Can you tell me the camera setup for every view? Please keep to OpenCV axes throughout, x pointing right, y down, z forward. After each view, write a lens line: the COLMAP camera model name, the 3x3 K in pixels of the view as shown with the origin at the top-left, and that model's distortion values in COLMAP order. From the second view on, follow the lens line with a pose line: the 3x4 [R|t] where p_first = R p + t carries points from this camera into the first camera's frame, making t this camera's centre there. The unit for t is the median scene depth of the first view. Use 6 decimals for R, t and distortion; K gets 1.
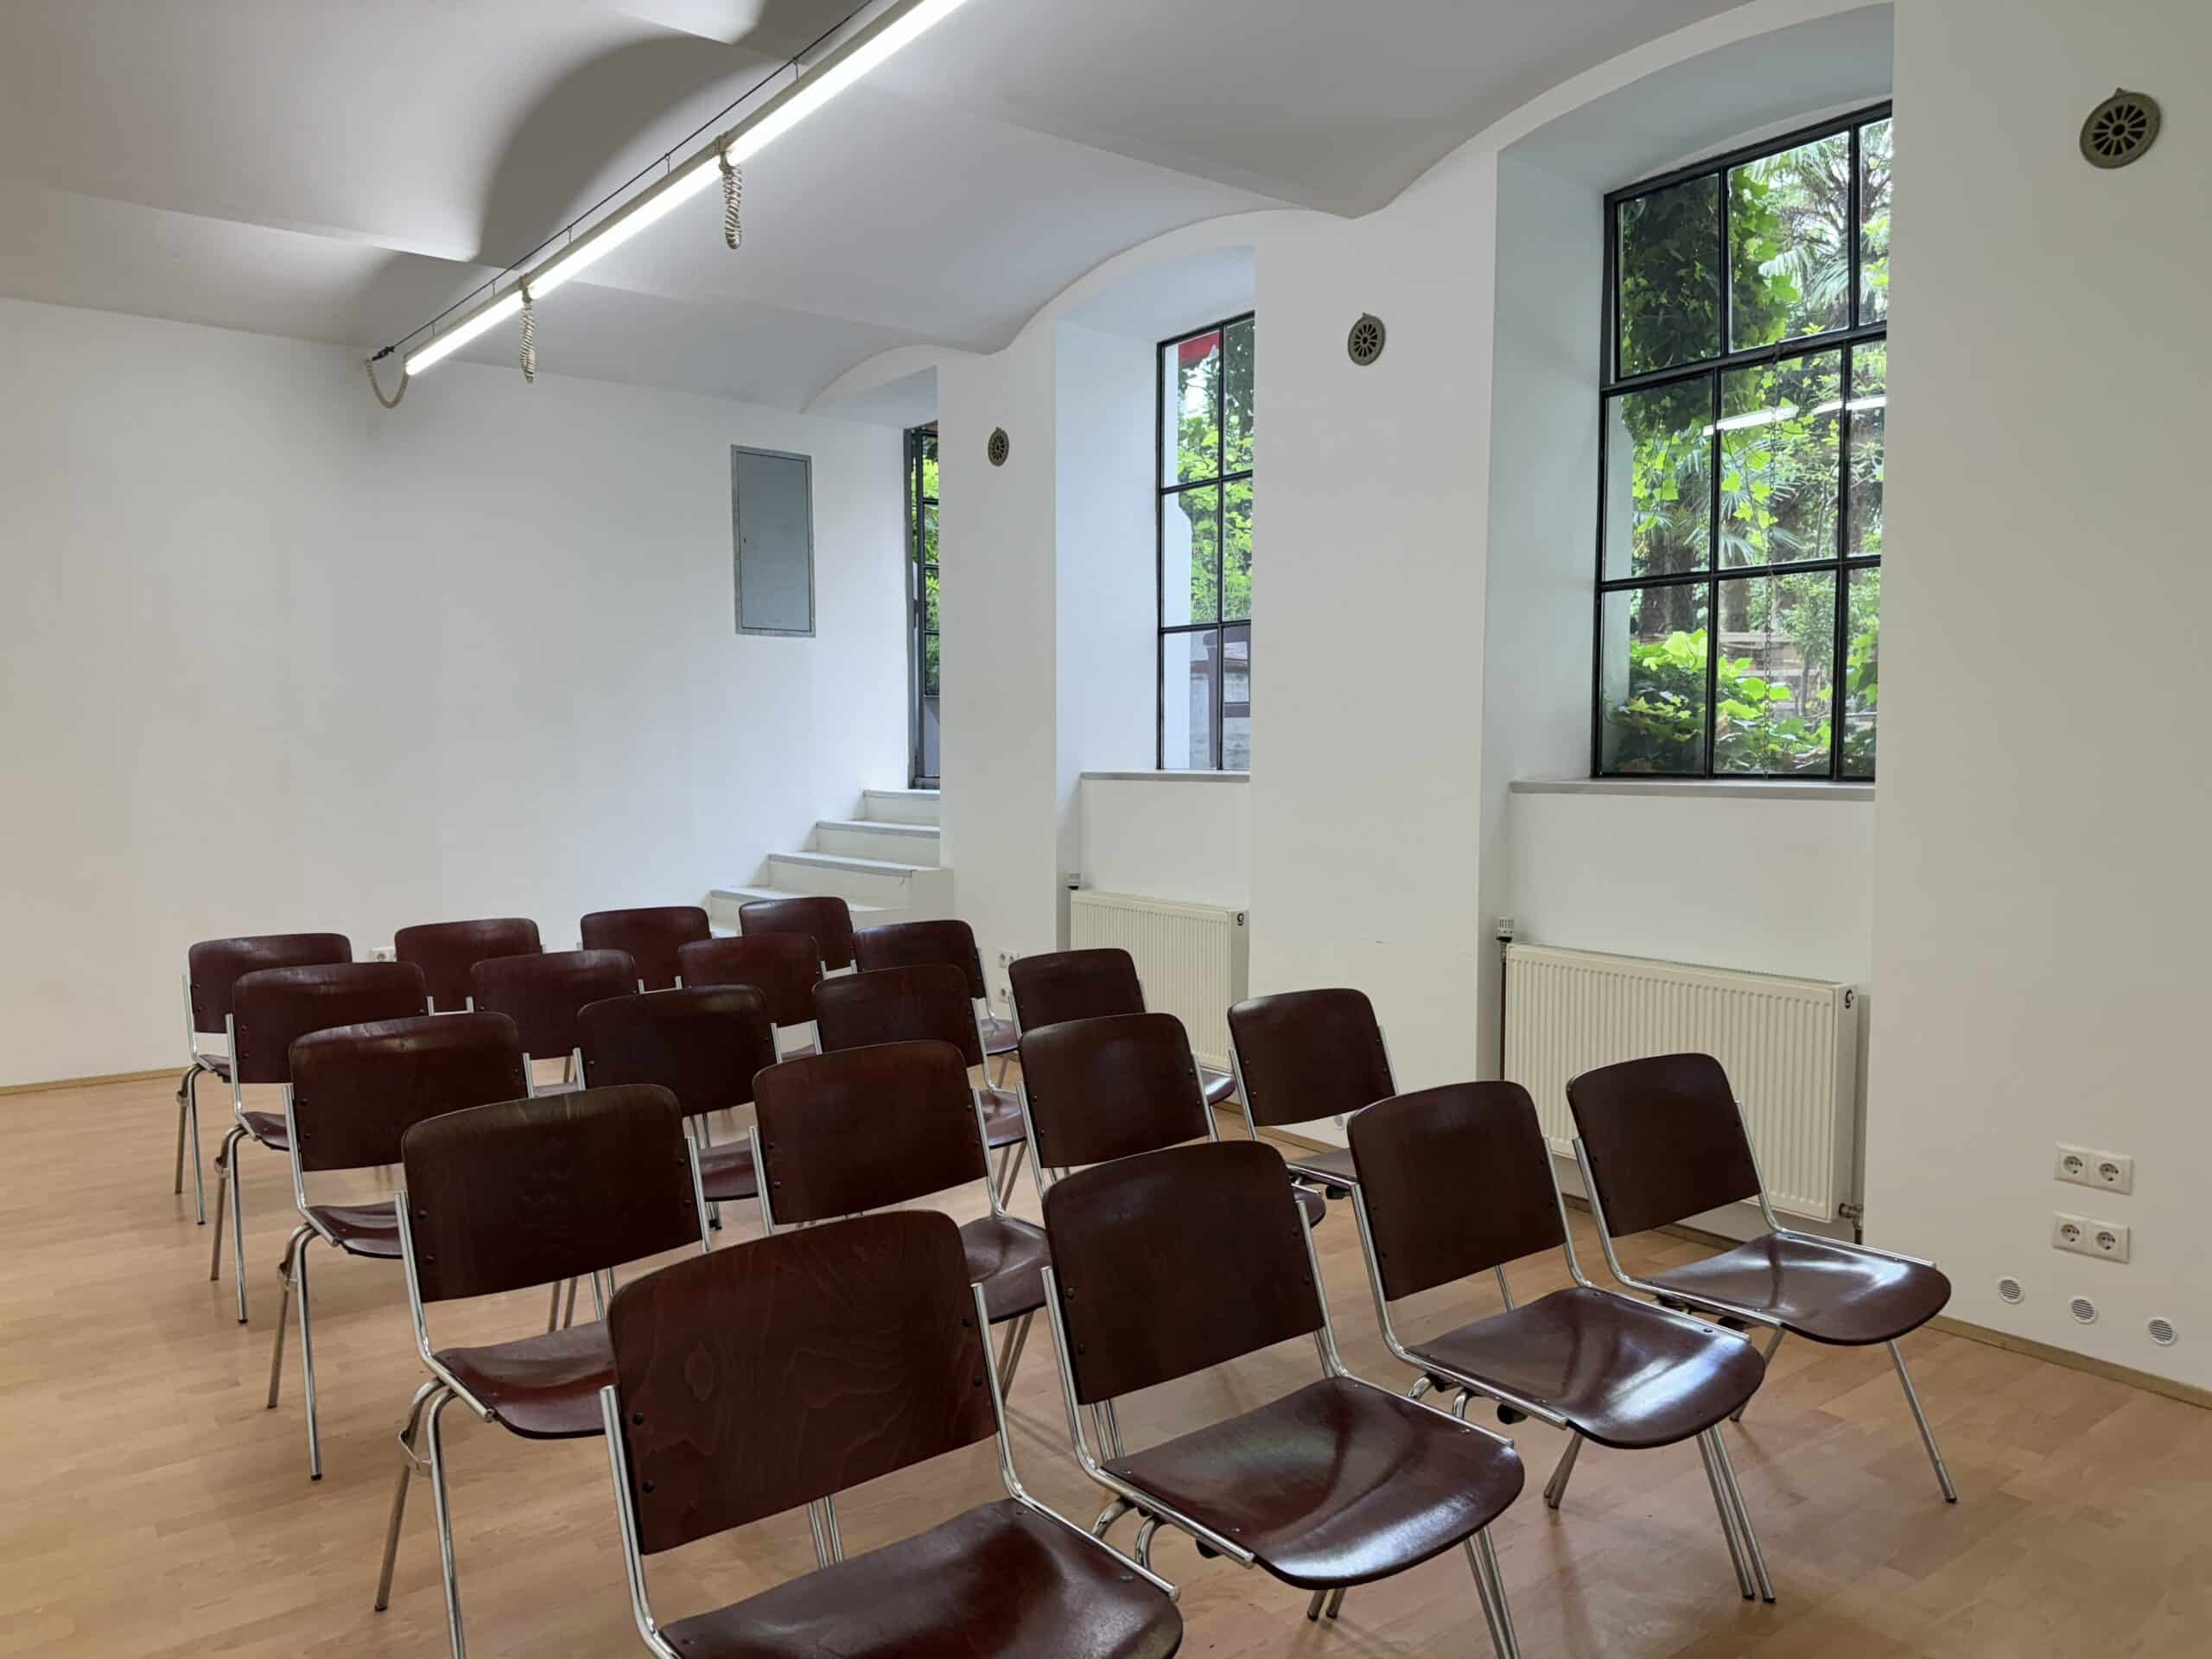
lens RADIAL K [[1545.2, 0, 1093.4], [0, 1545.2, 836.2], [0, 0, 1]] dist [0.051802, -0.058913]
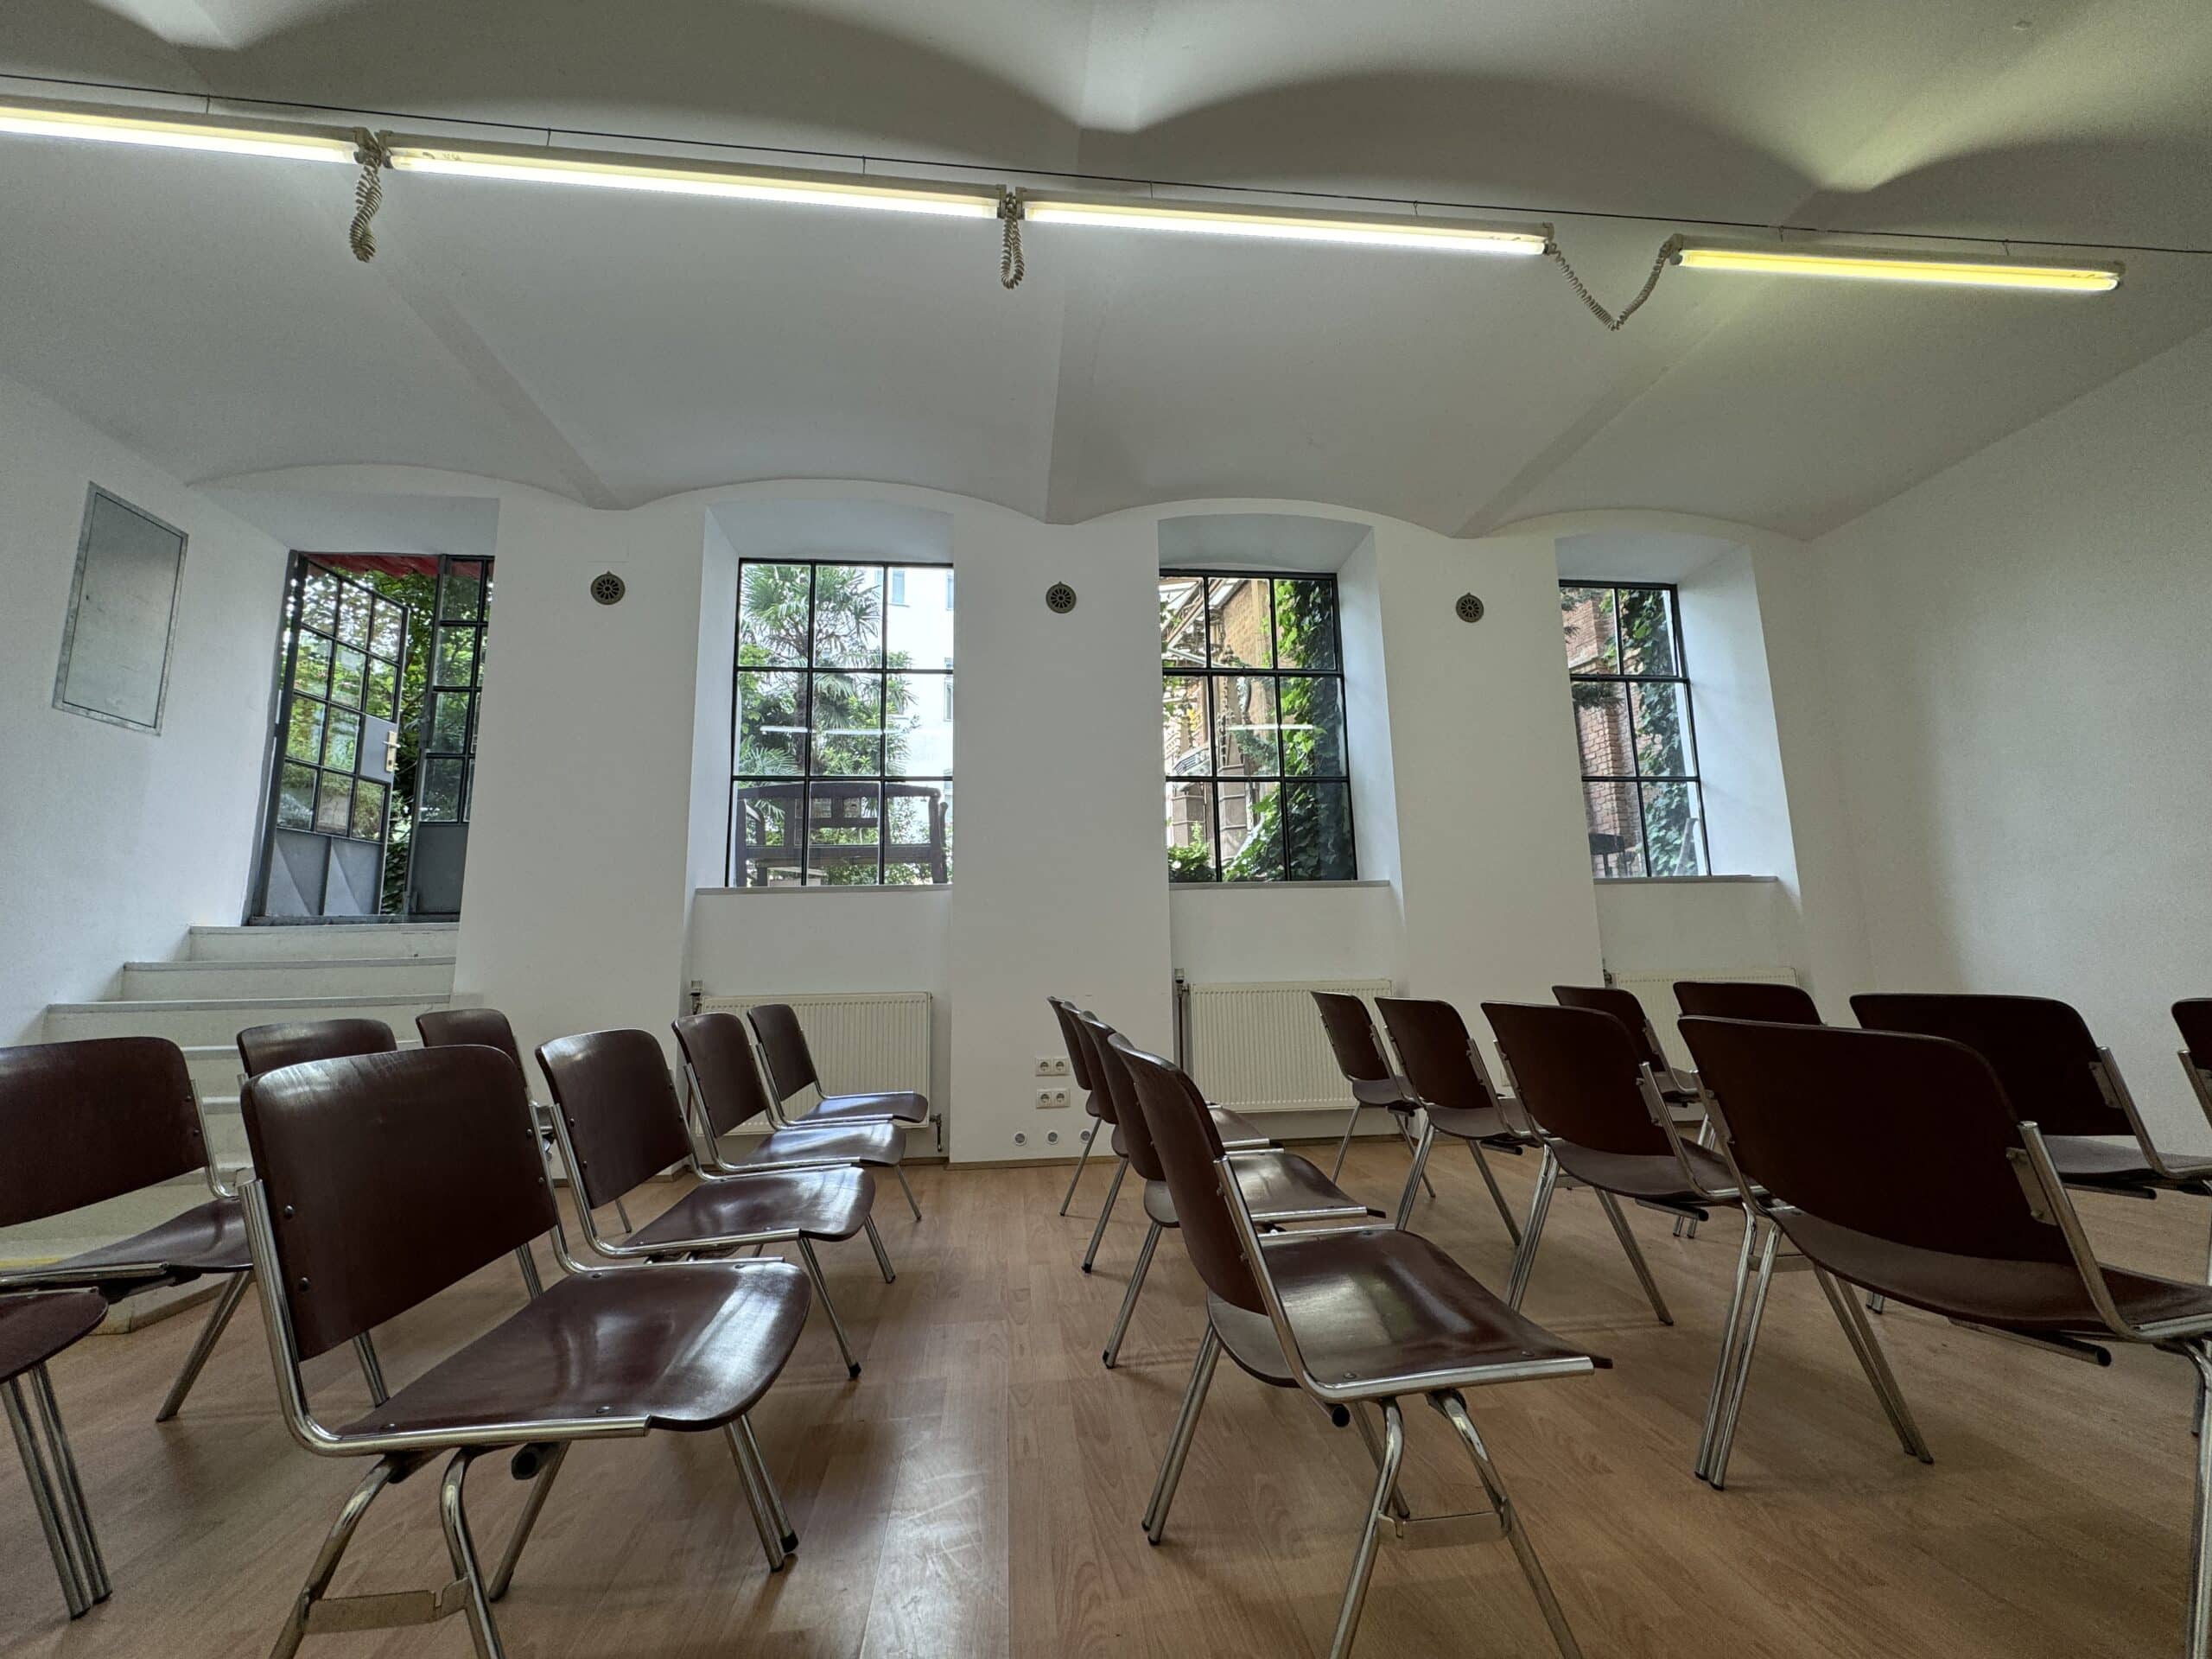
lens RADIAL K [[876.7, 0, 1097.6], [0, 876.7, 829.8], [0, 0, 1]] dist [-0.002310, 0.000637]
pose [[0.516452, 0.115453, 0.848497, -0.500484], [0.068857, 0.982062, -0.175537, 0.058981], [-0.853543, 0.149081, 0.499238, 0.553654]]
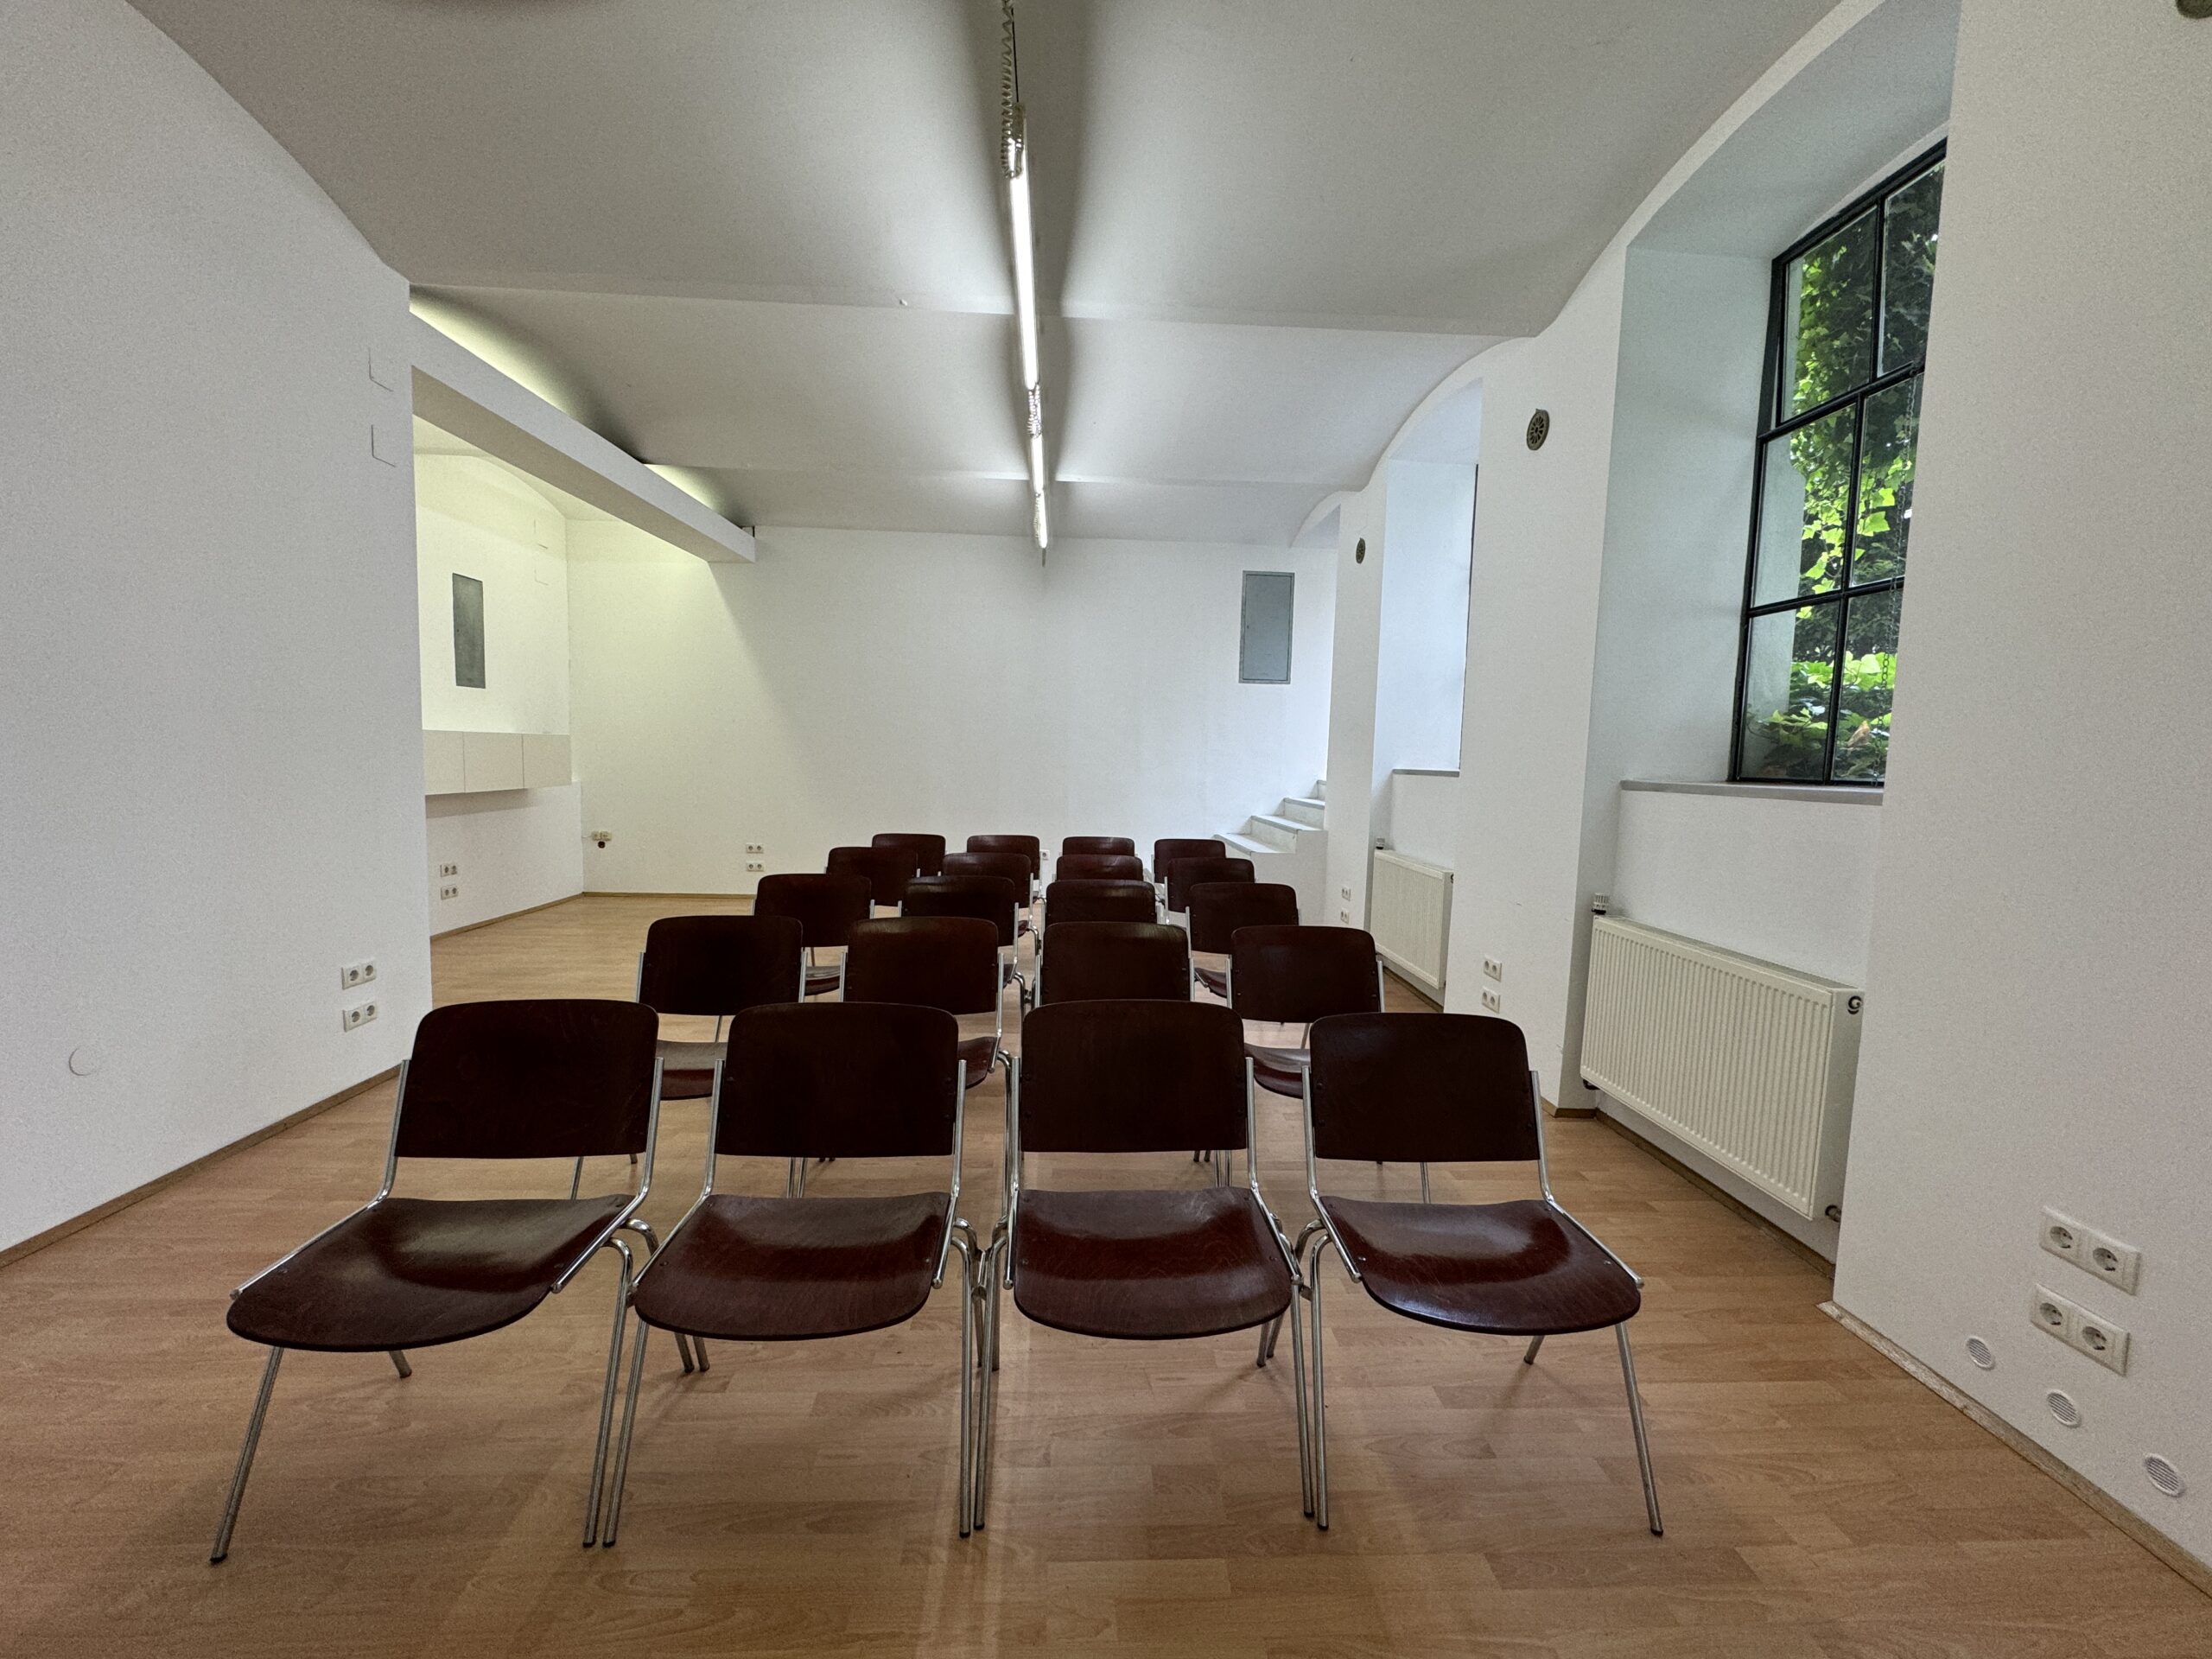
lens RADIAL K [[876.7, 0, 1105.6], [0, 876.7, 827.6], [0, 0, 1]] dist [-0.002310, 0.000637]
pose [[0.824413, 0.068860, -0.561784, 0.300740], [-0.059029, 0.997619, 0.035657, 0.000083], [0.562902, 0.003765, 0.826515, 0.206331]]
